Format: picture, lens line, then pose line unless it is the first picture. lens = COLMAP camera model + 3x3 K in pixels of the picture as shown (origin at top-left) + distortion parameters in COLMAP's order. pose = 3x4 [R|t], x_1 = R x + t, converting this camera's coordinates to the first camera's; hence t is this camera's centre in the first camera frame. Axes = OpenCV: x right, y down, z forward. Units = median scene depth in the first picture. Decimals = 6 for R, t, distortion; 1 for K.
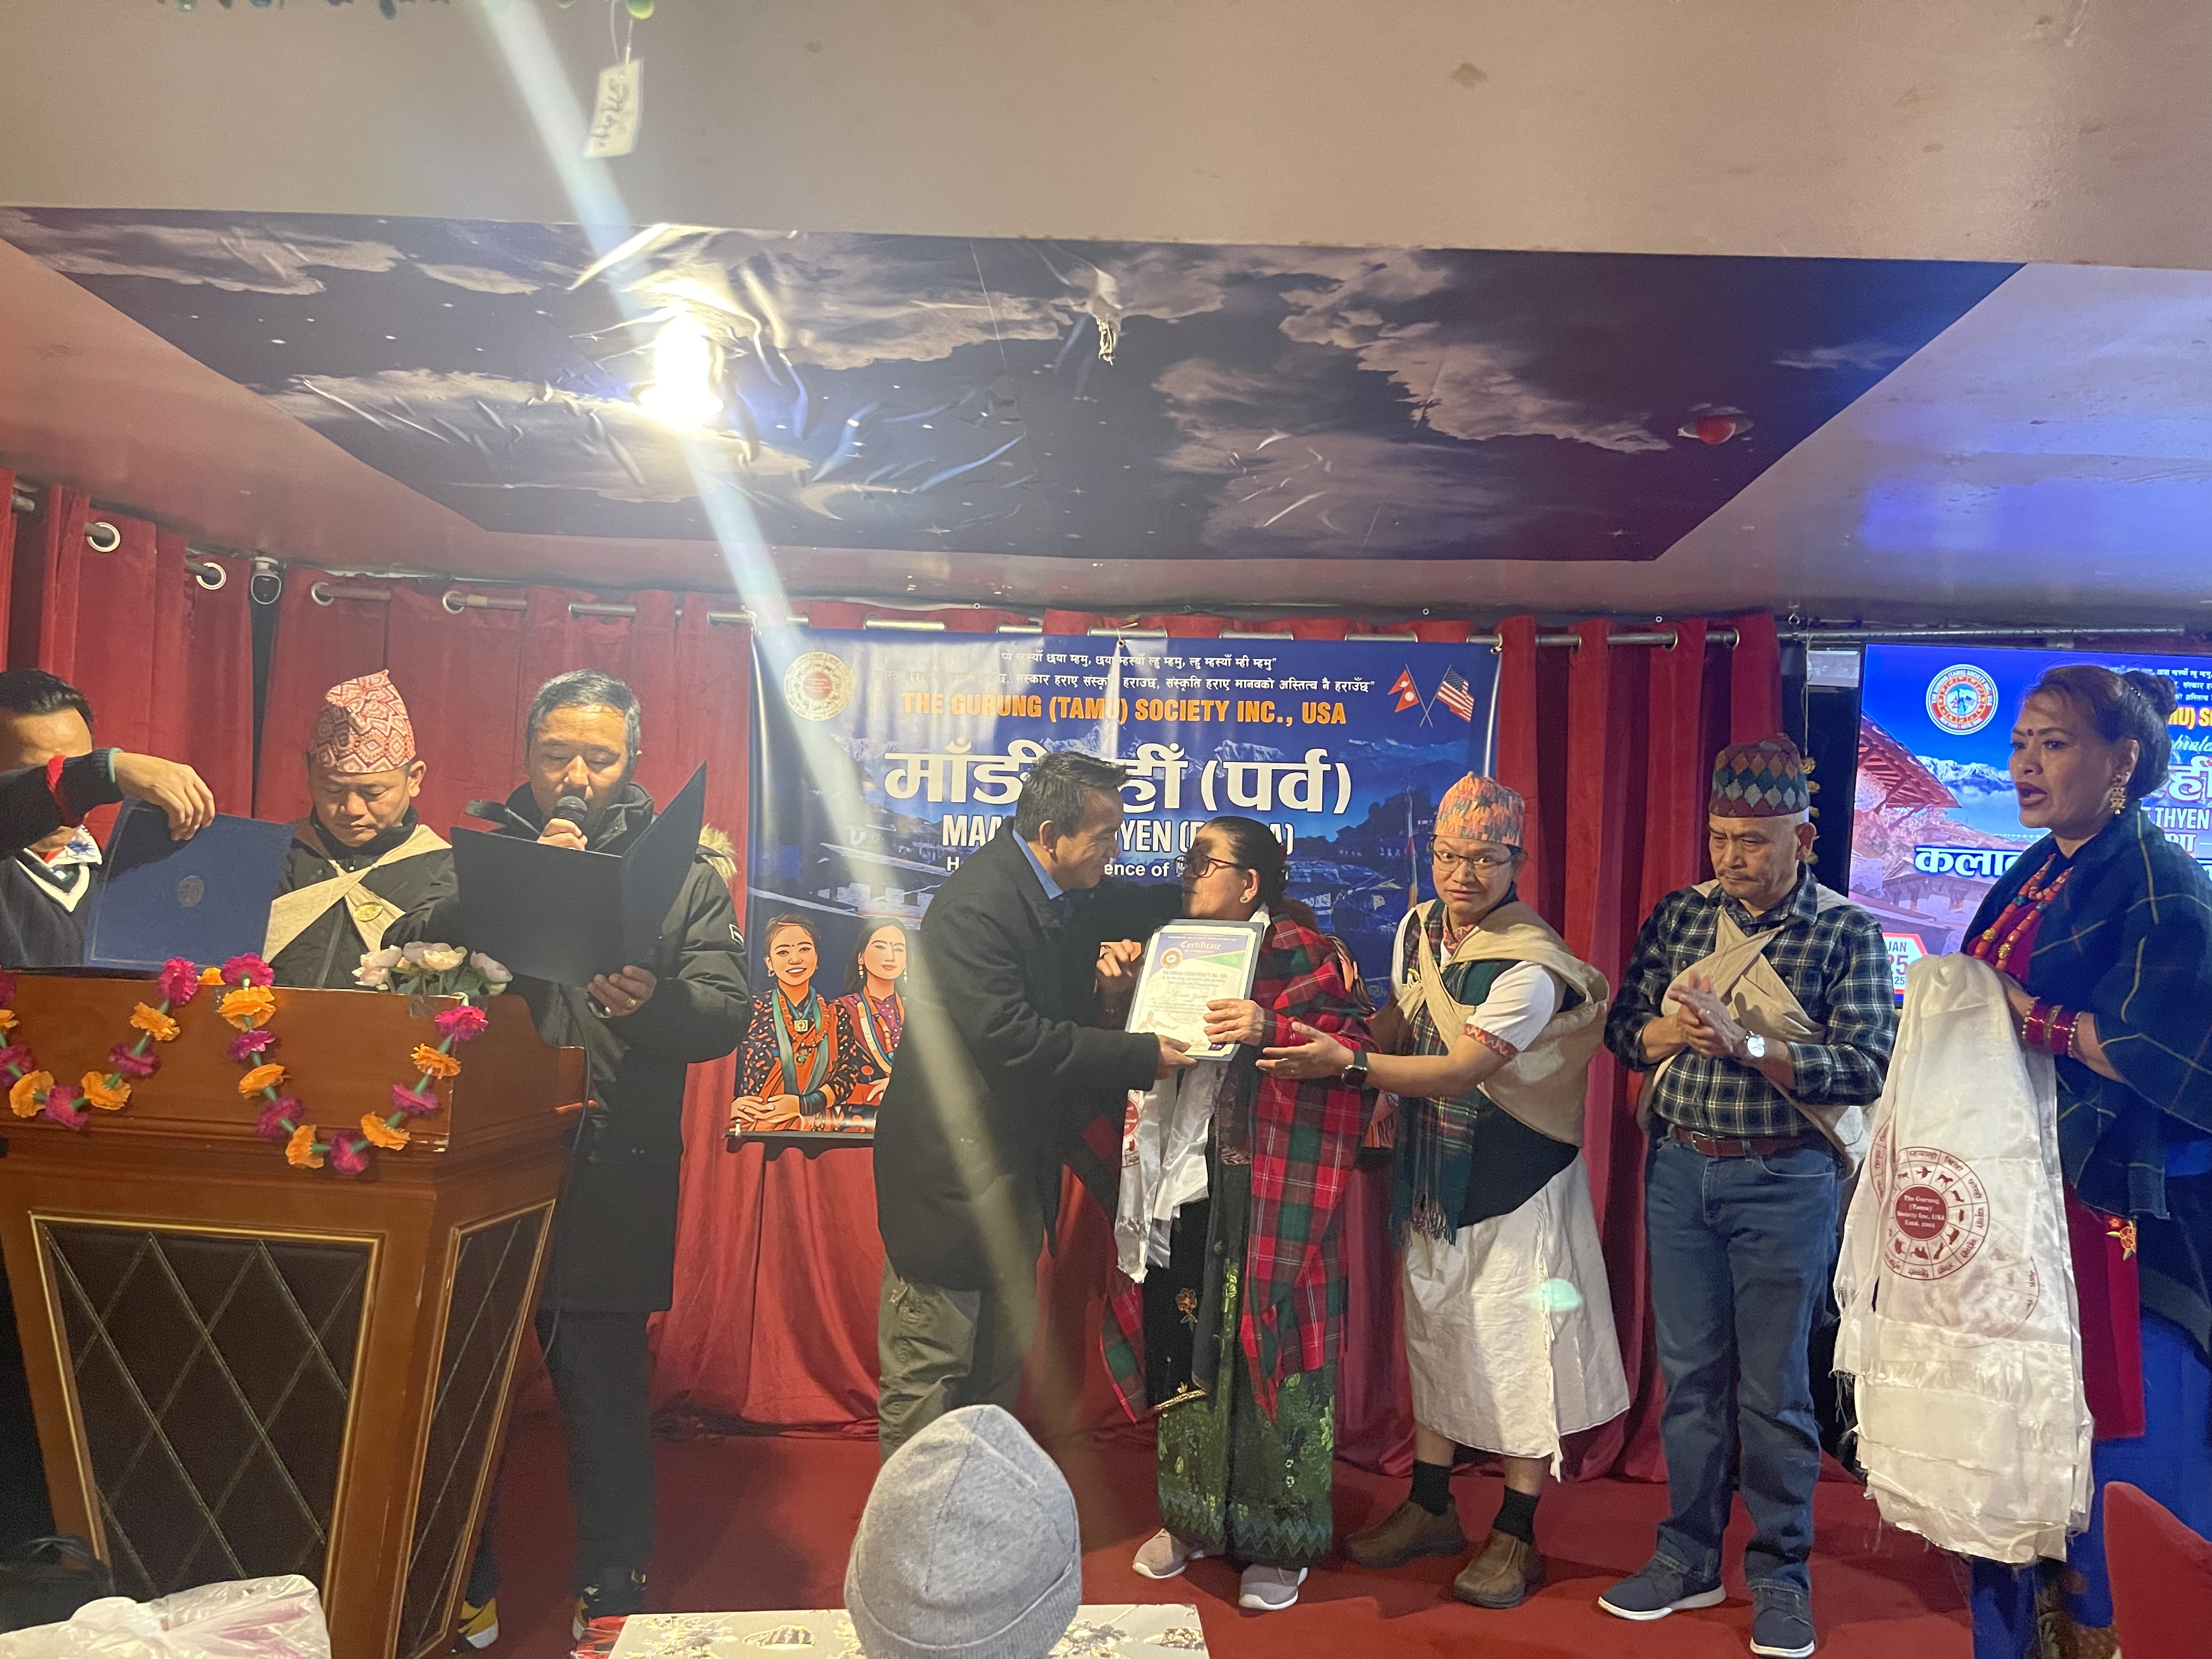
lens RADIAL K [[1652.5, 0, 1152.7], [0, 1652.5, 832.1], [0, 0, 1]] dist [0.046854, -0.004209]
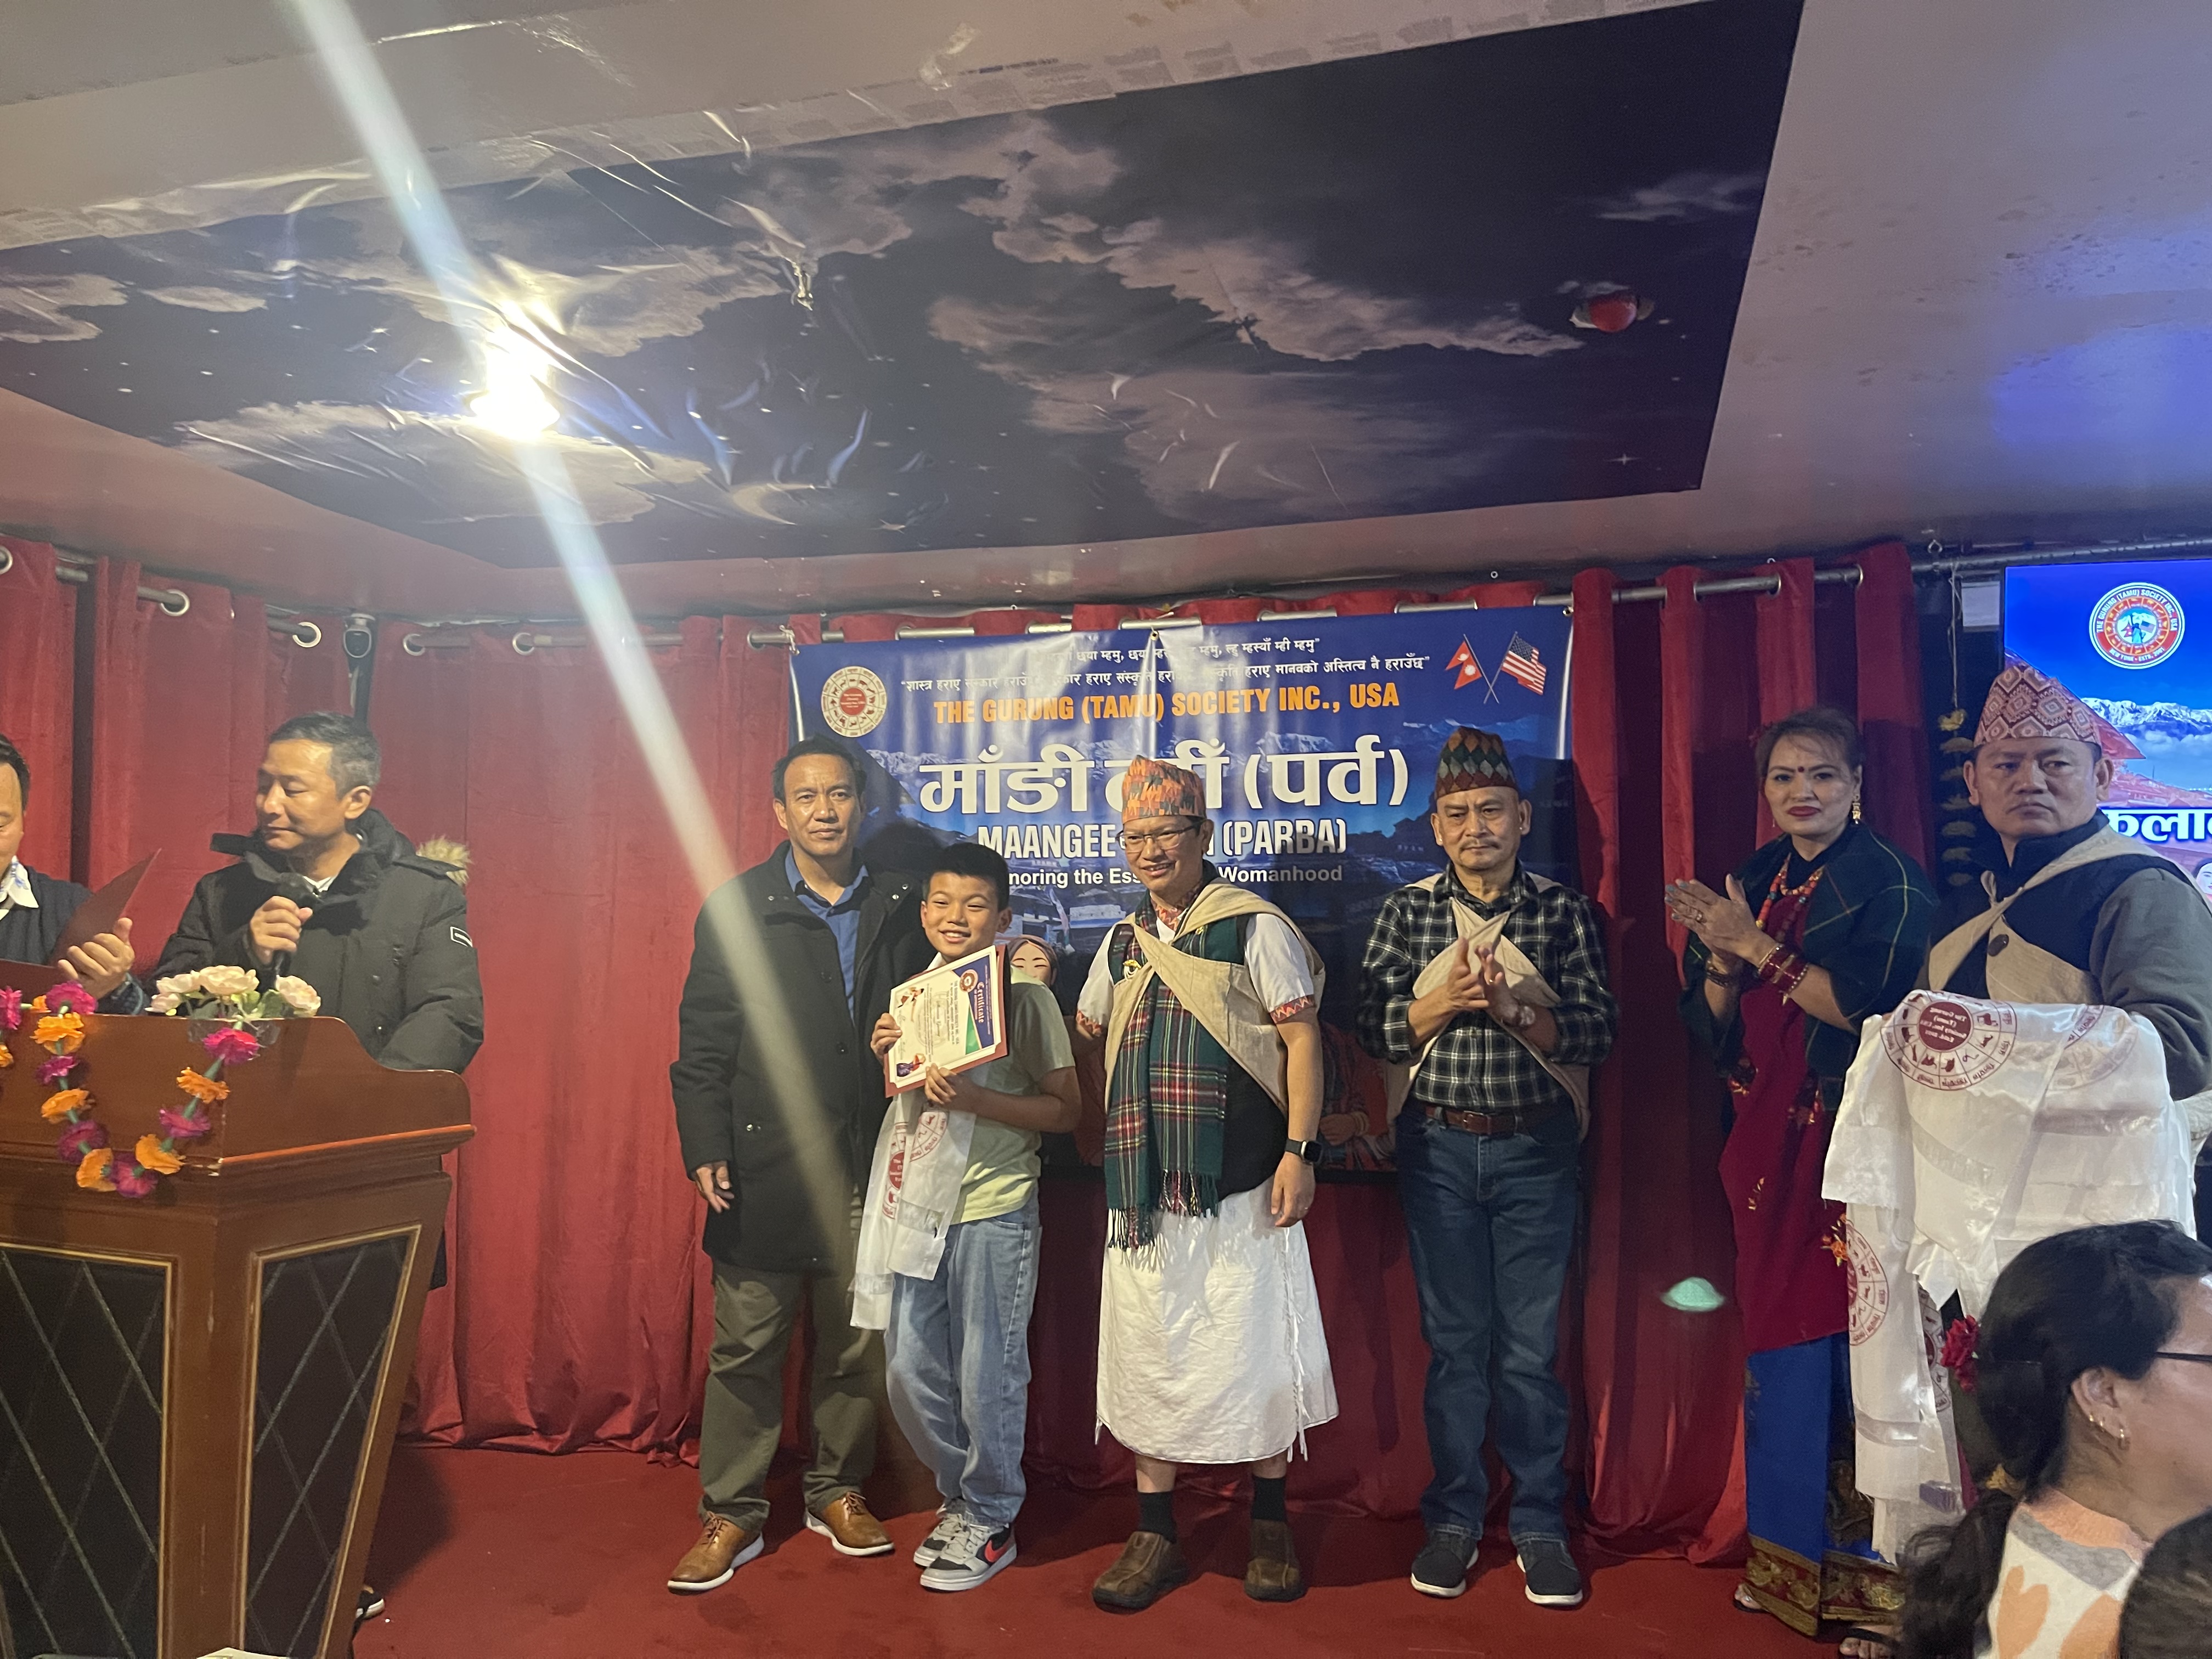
lens RADIAL K [[1679.0, 0, 1106.0], [0, 1679.0, 829.5], [0, 0, 1]] dist [0.078718, -0.098704]
pose [[0.971266, -0.046383, -0.233432, 0.174662], [0.042401, 0.998857, -0.022047, 0.015863], [0.234188, 0.011516, 0.972123, 0.071366]]
